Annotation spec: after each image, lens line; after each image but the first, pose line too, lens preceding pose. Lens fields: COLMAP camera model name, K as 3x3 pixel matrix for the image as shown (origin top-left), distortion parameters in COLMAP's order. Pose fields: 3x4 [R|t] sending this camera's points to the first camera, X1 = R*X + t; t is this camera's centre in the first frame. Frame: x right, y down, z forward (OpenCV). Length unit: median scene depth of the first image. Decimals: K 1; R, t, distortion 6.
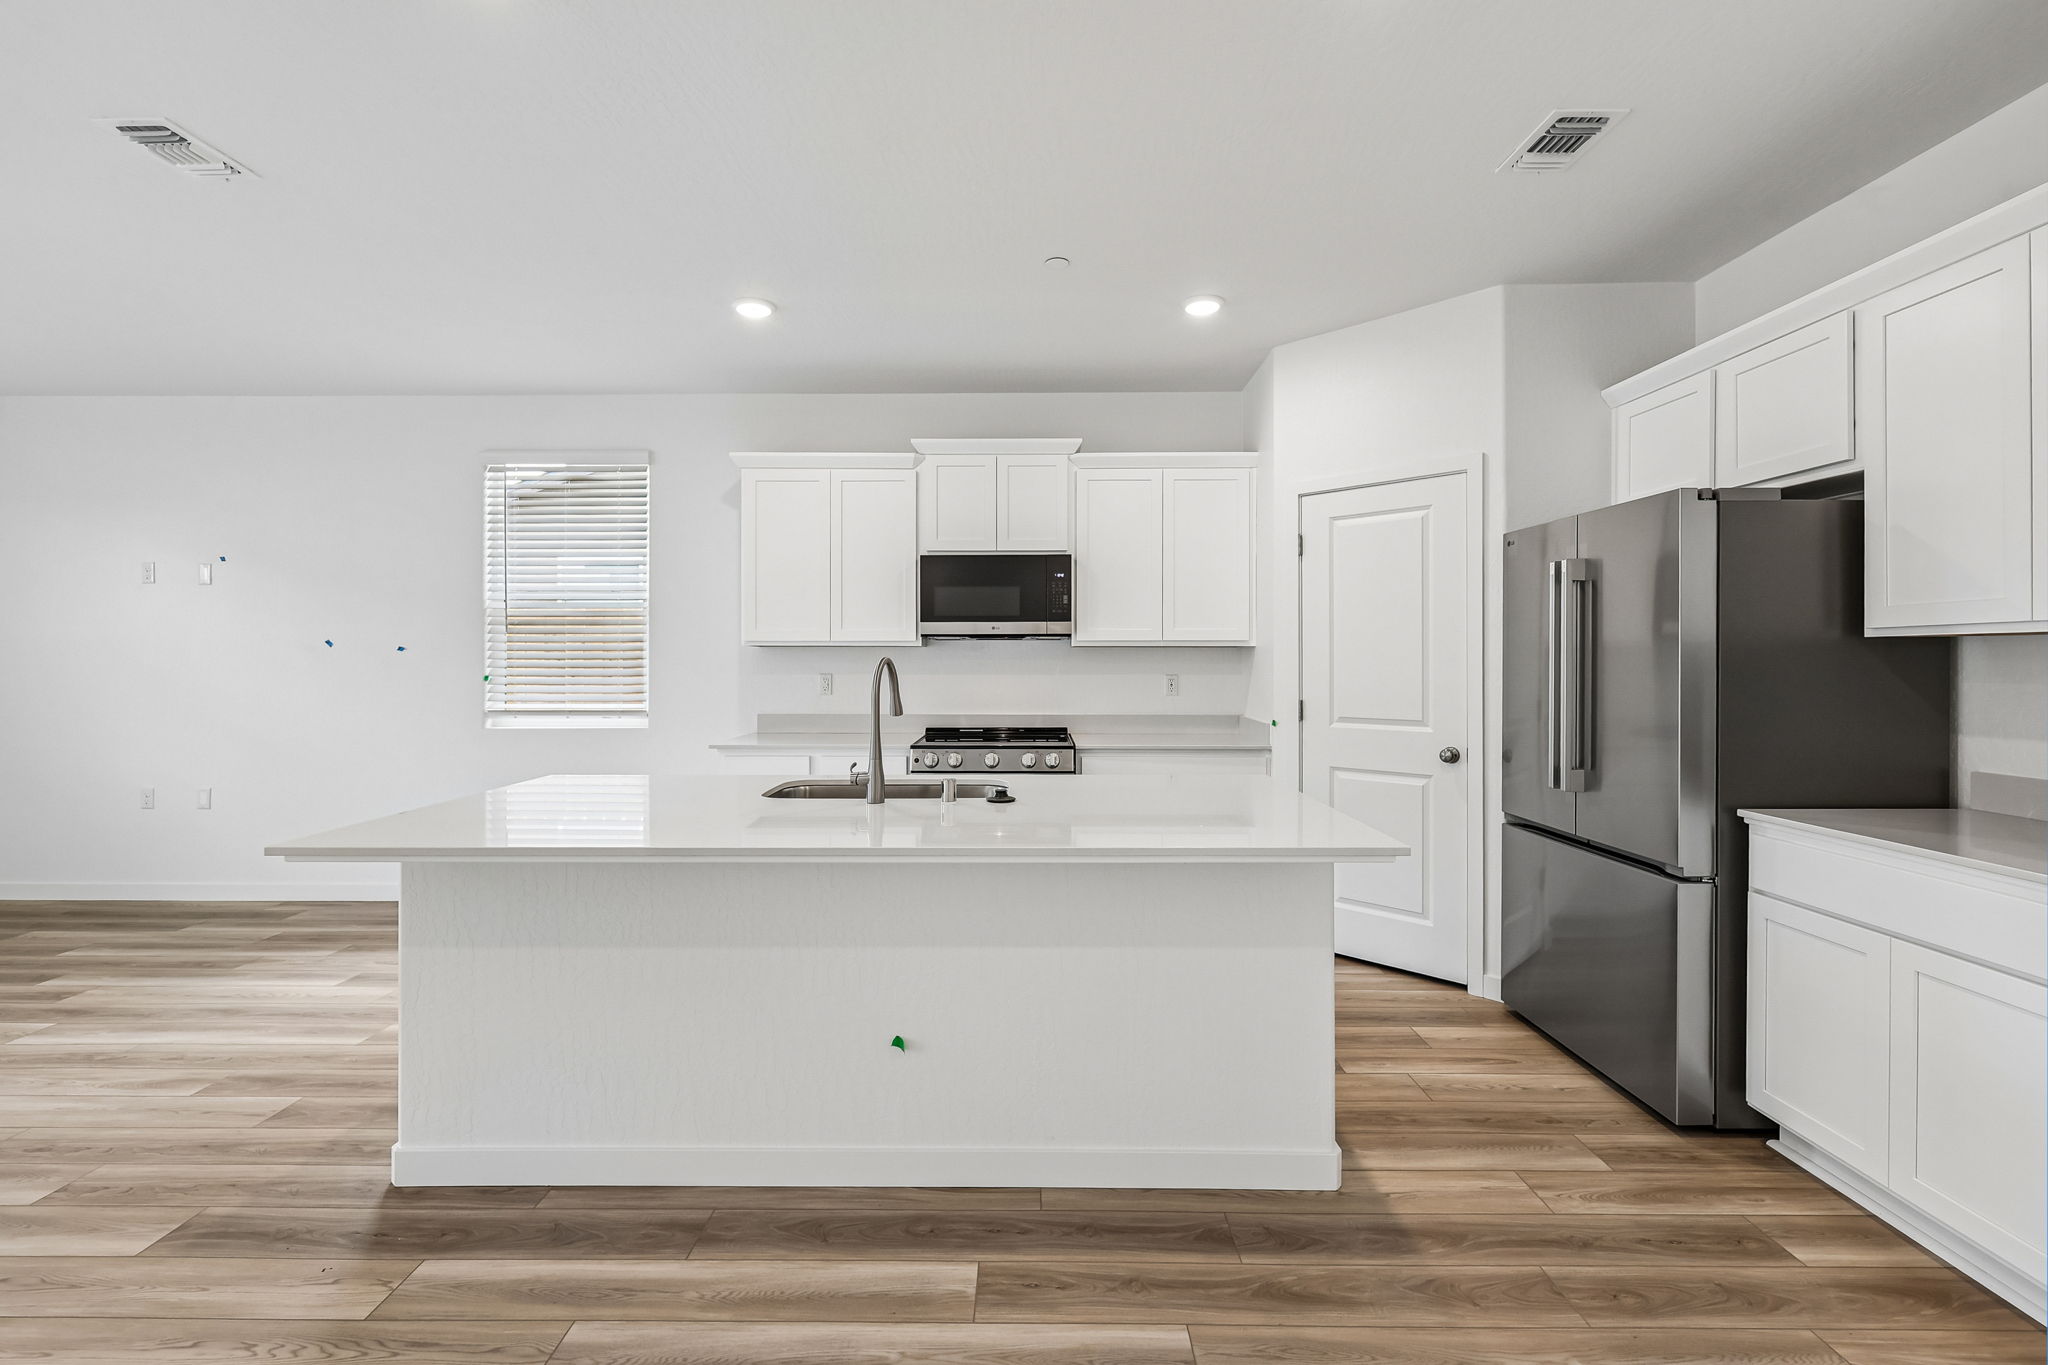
lens RADIAL K [[900.0, 0, 1021.9], [0, 900.0, 658.9], [0, 0, 1]] dist [0.003572, -0.000700]
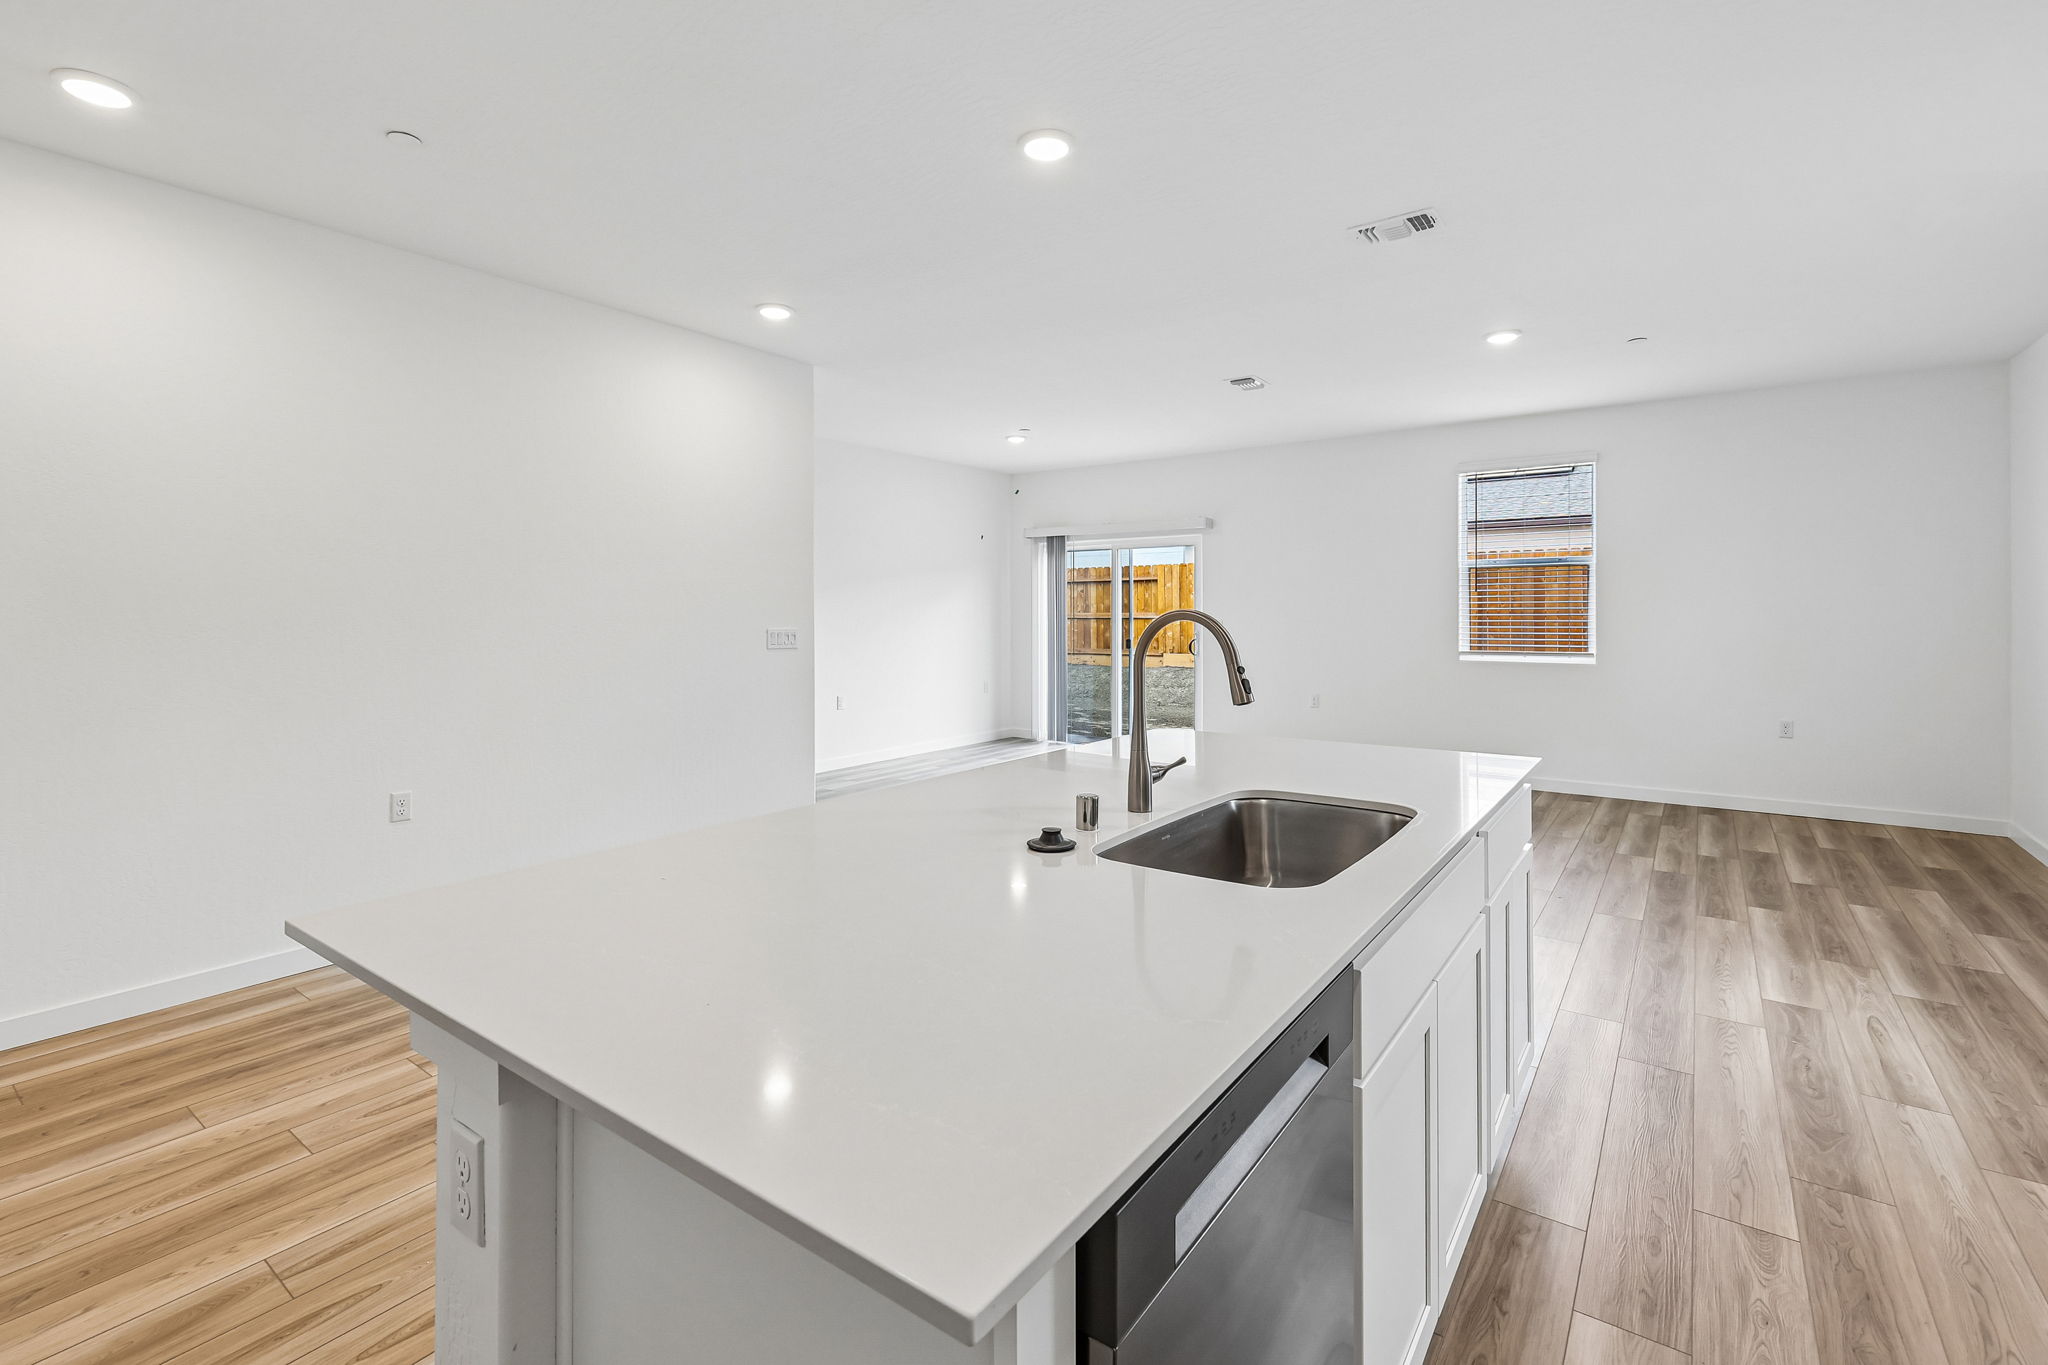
lens RADIAL K [[919.1, 0, 1011.6], [0, 919.1, 611.2], [0, 0, 1]] dist [0.002553, 0.000487]
pose [[-0.586283, 0.001933, -0.810104, 0.342671], [0.001399, 0.999998, 0.001373, -0.000898], [0.810105, -0.000328, -0.586284, 0.931005]]
